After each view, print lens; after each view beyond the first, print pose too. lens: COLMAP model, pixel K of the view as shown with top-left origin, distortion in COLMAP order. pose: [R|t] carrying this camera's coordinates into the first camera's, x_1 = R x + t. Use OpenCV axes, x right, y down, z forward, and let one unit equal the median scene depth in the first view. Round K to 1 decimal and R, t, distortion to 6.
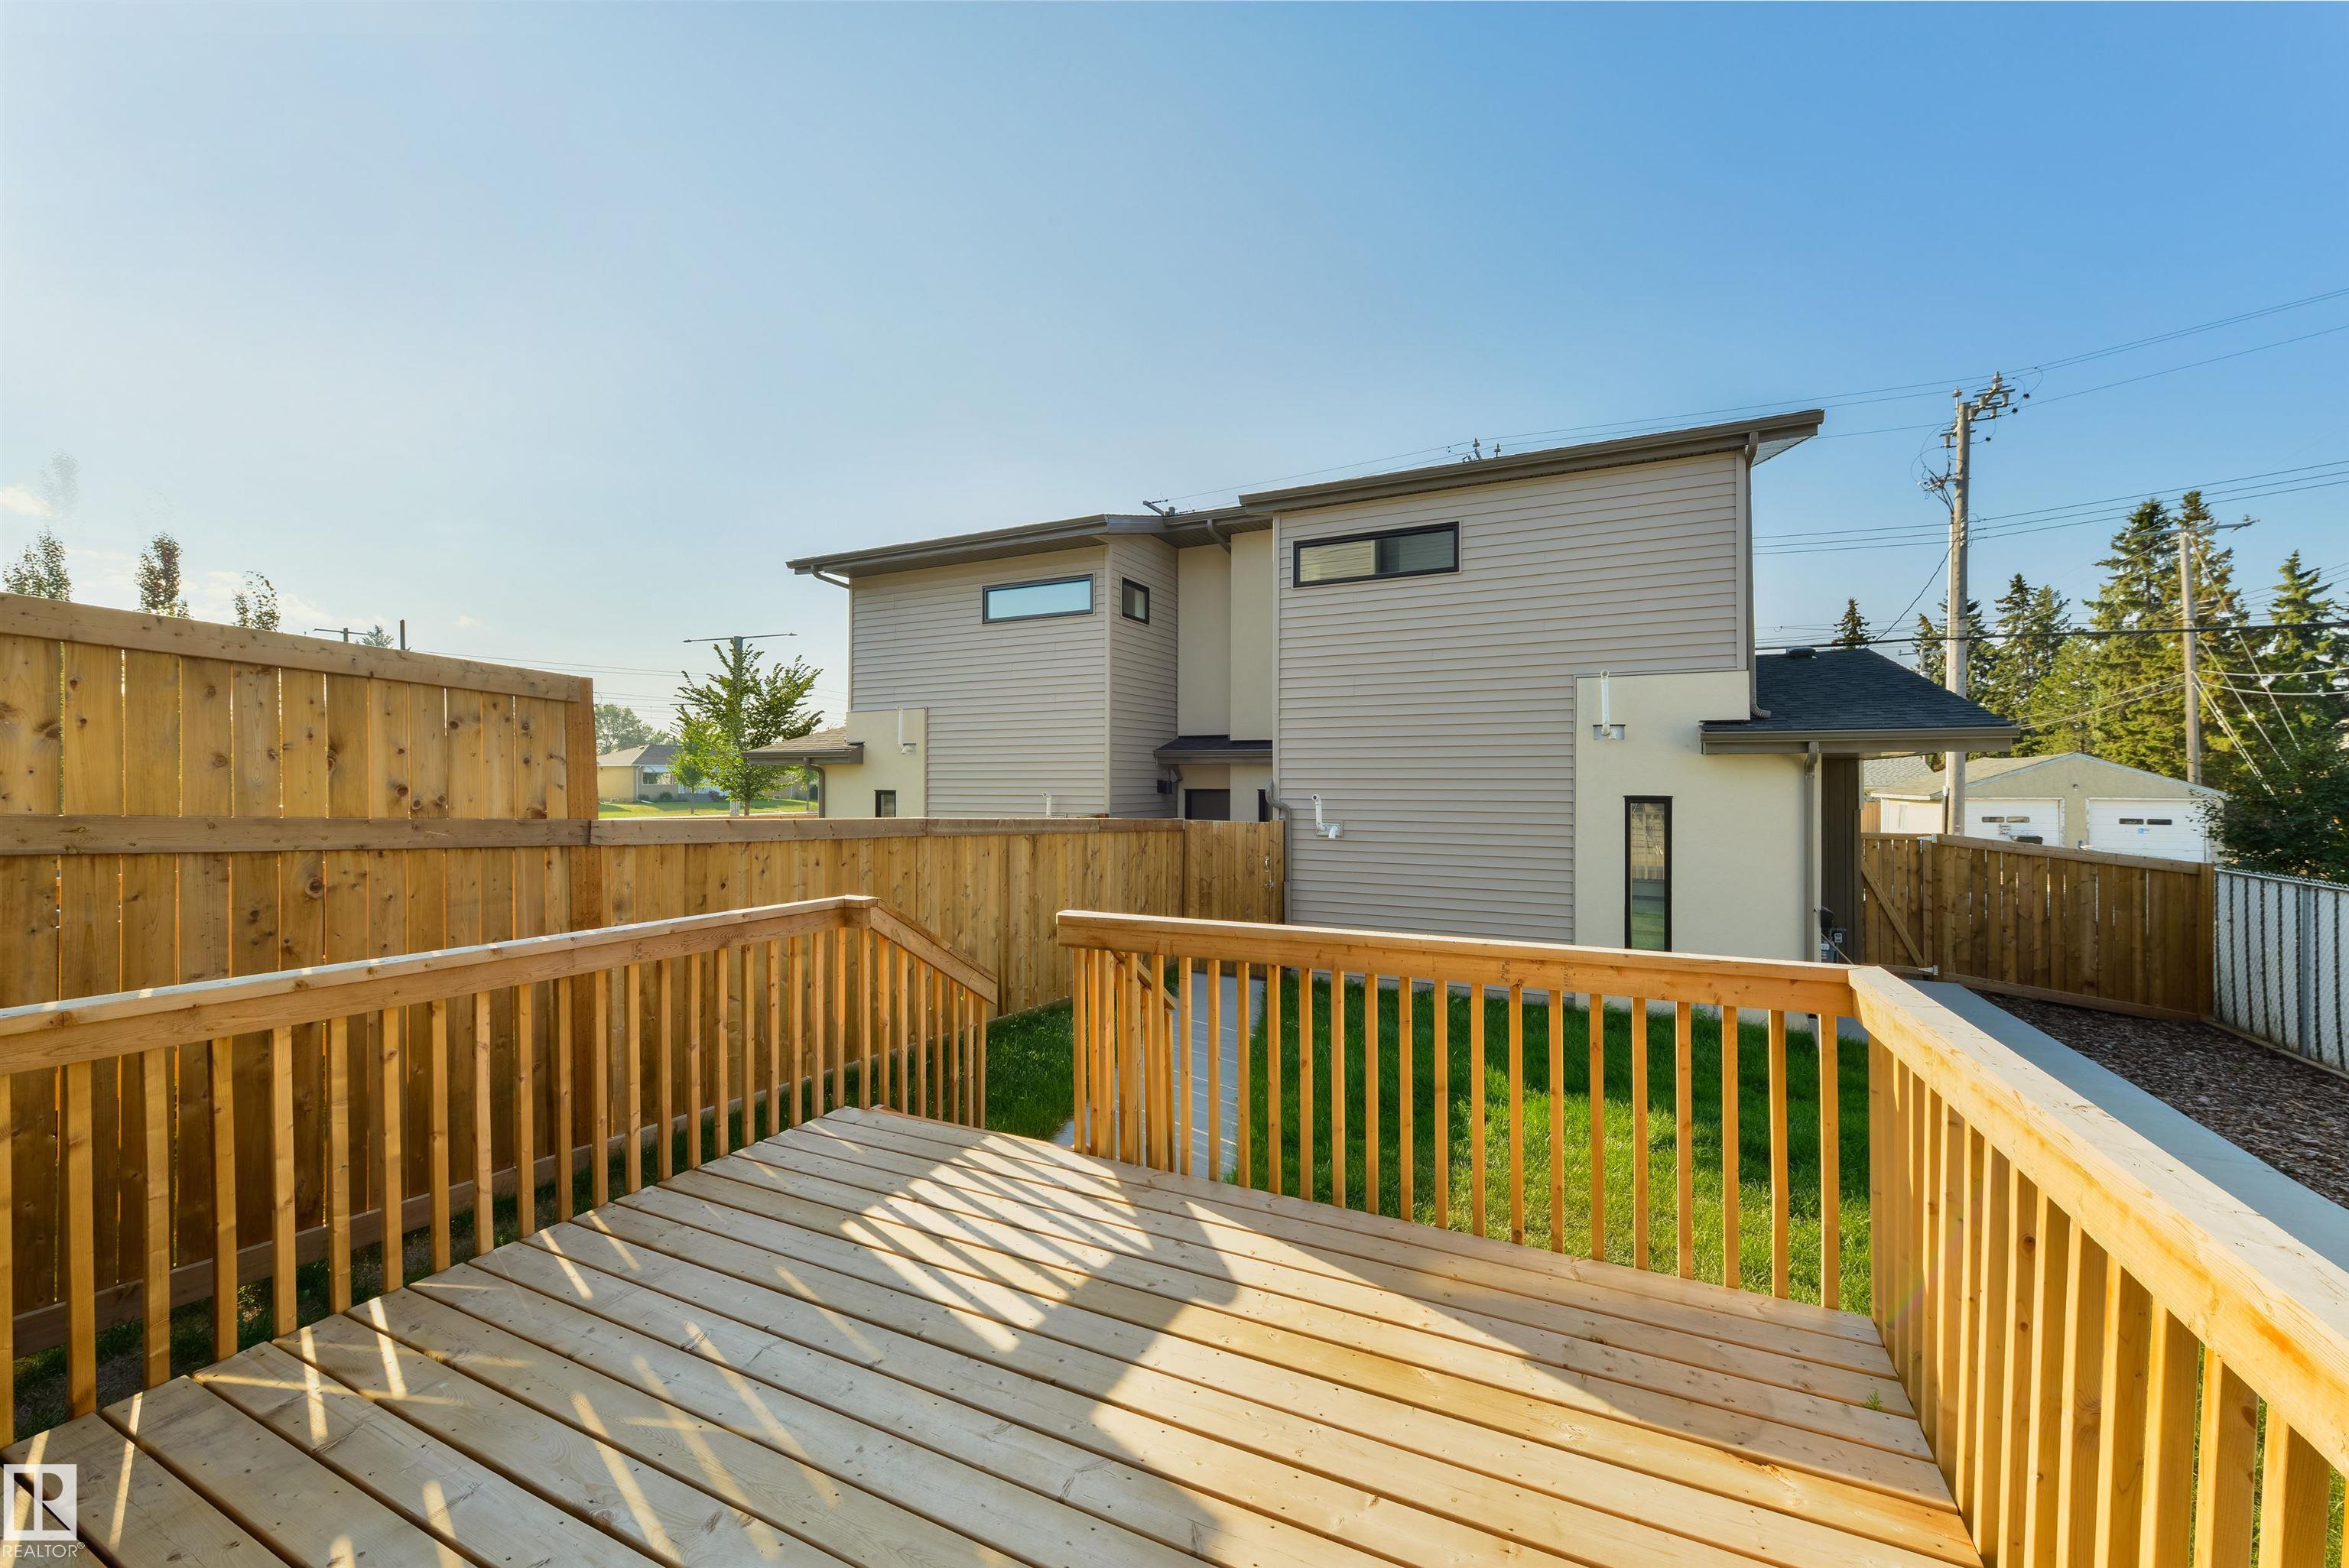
lens RADIAL K [[920.8, 0, 1185.9], [0, 920.8, 779.3], [0, 0, 1]] dist [0.006636, -0.004856]
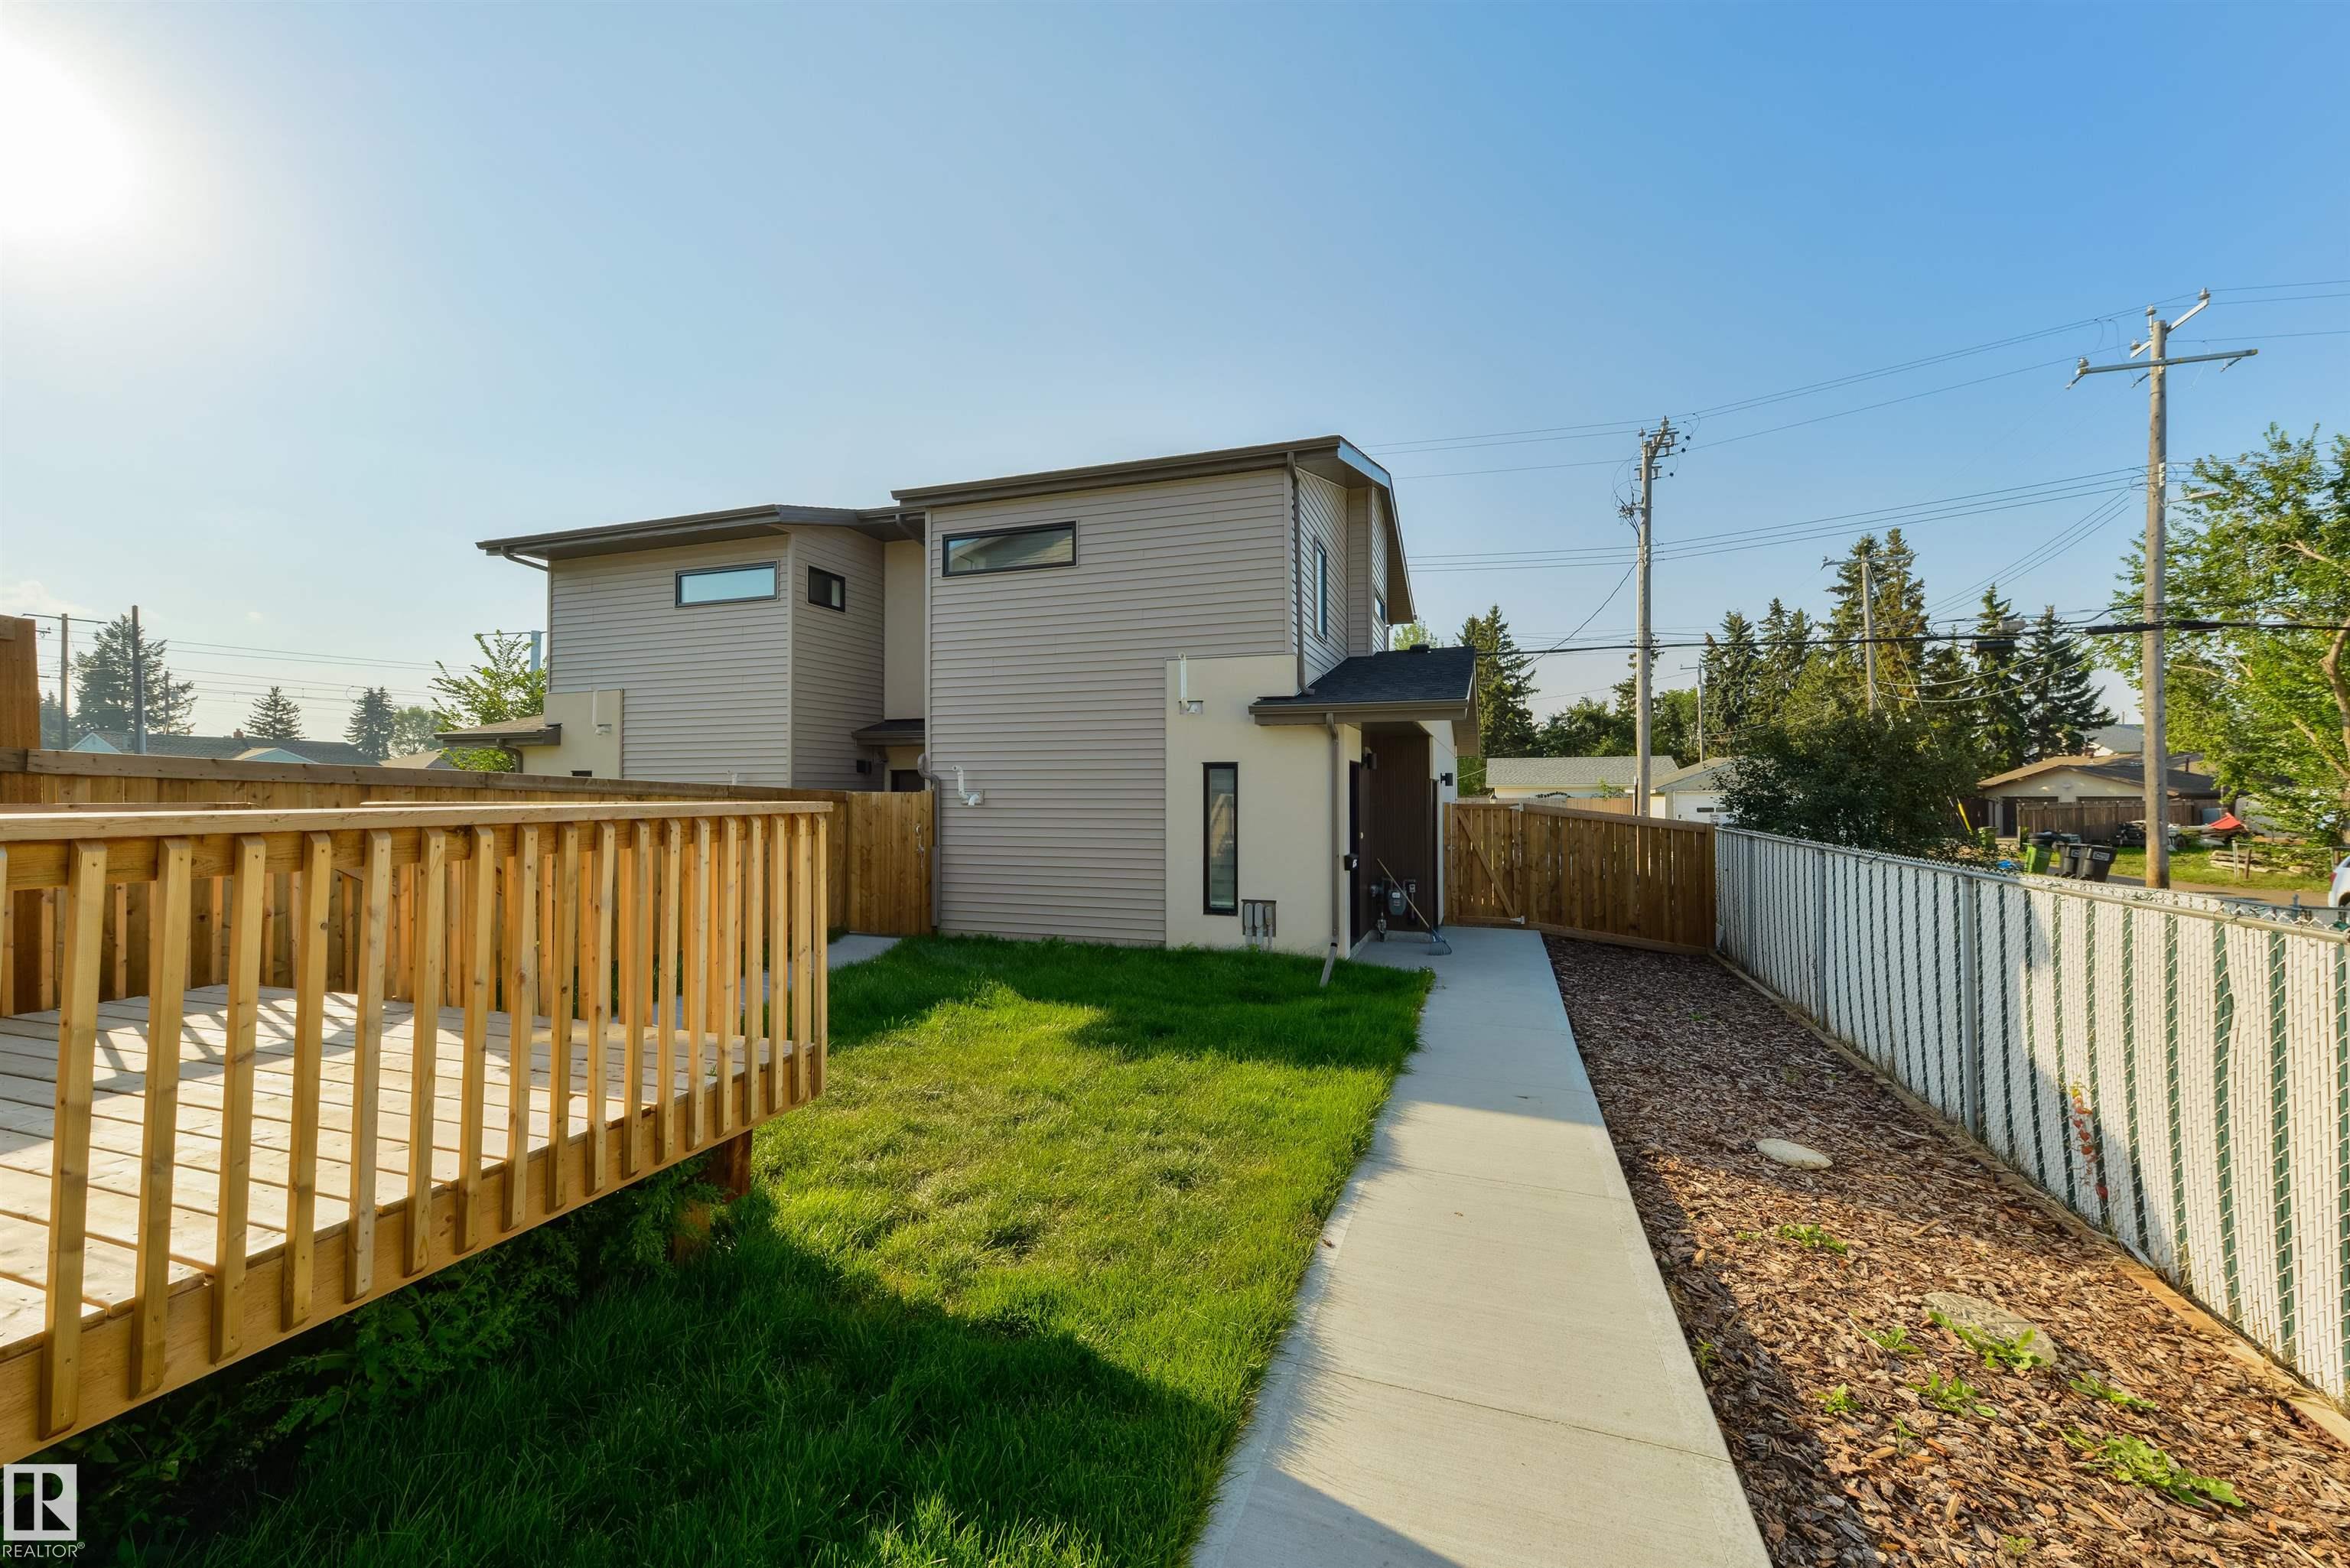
lens RADIAL K [[921.3, 0, 1186.4], [0, 921.3, 779.3], [0, 0, 1]] dist [0.006636, -0.004856]
pose [[0.991504, -0.001055, 0.130069, 0.230838], [0.002313, 0.999952, -0.009519, 0.037431], [-0.130053, 0.009739, 0.991459, -0.104793]]
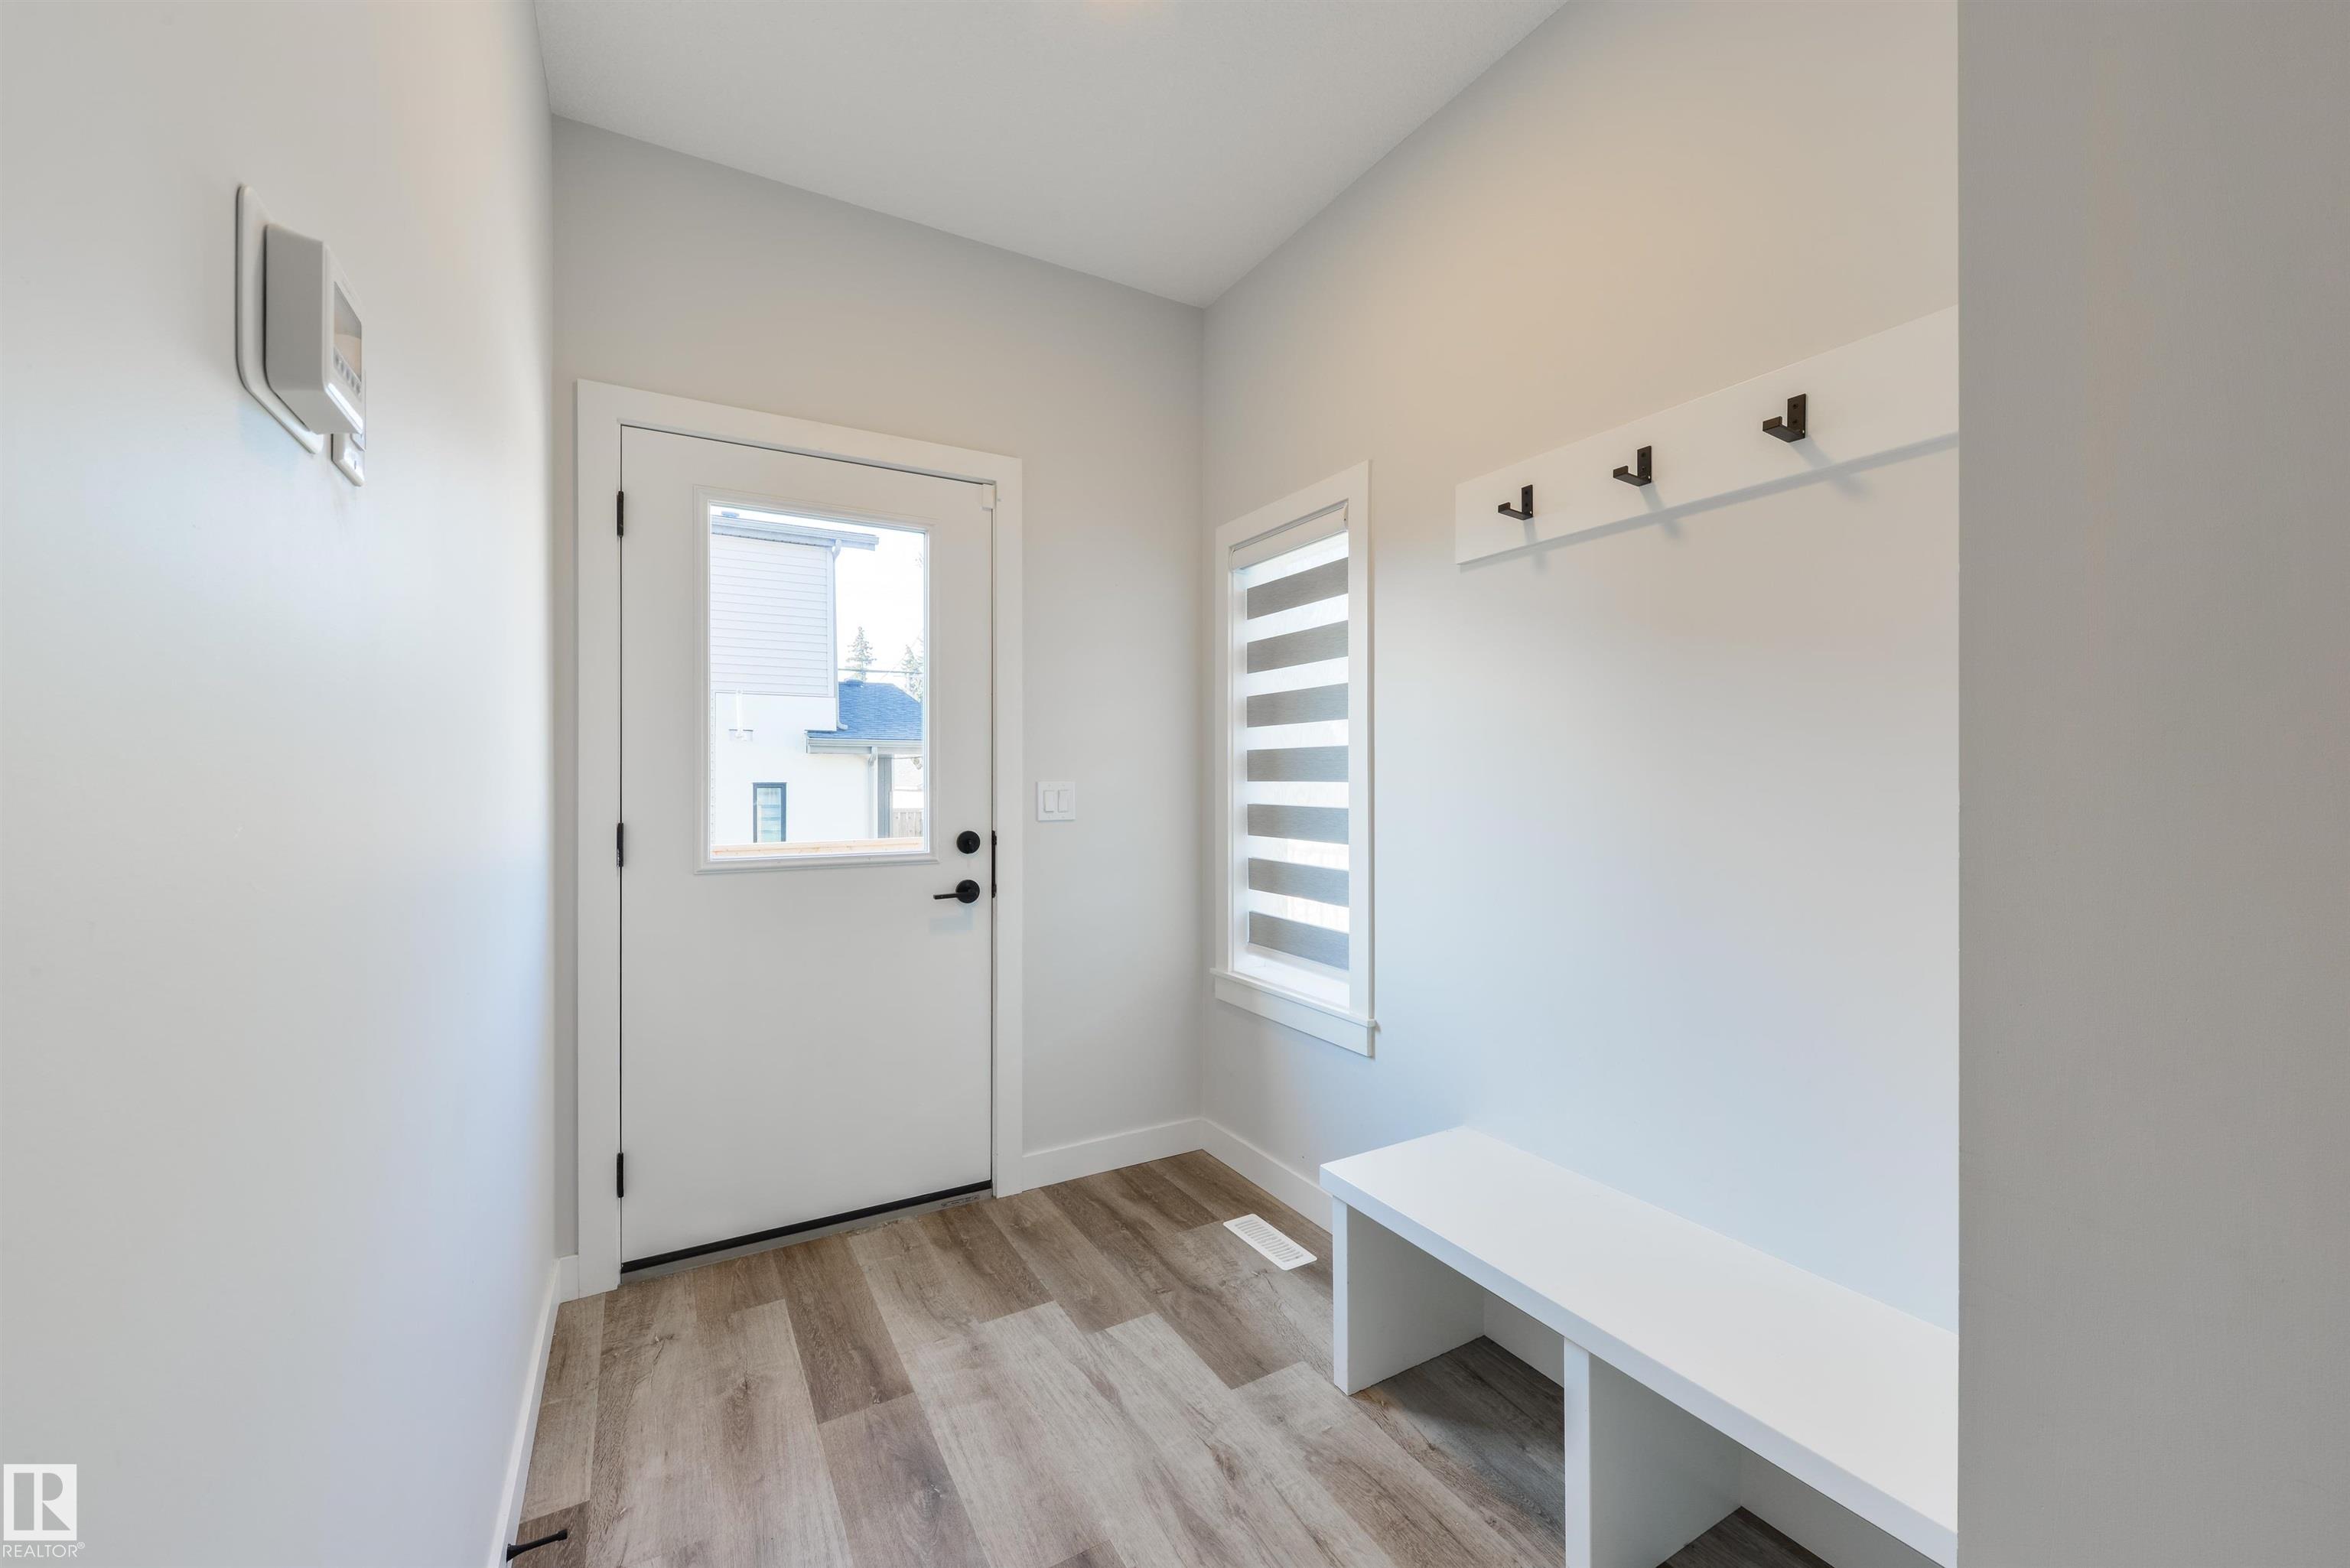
lens RADIAL K [[921.3, 0, 1186.4], [0, 921.3, 779.3], [0, 0, 1]] dist [0.006636, -0.004856]
pose [[0.565782, 0.000538, 0.824555, -0.214287], [-0.003005, 0.999994, 0.001410, 0.007480], [-0.824549, -0.003275, 0.565780, -0.225037]]
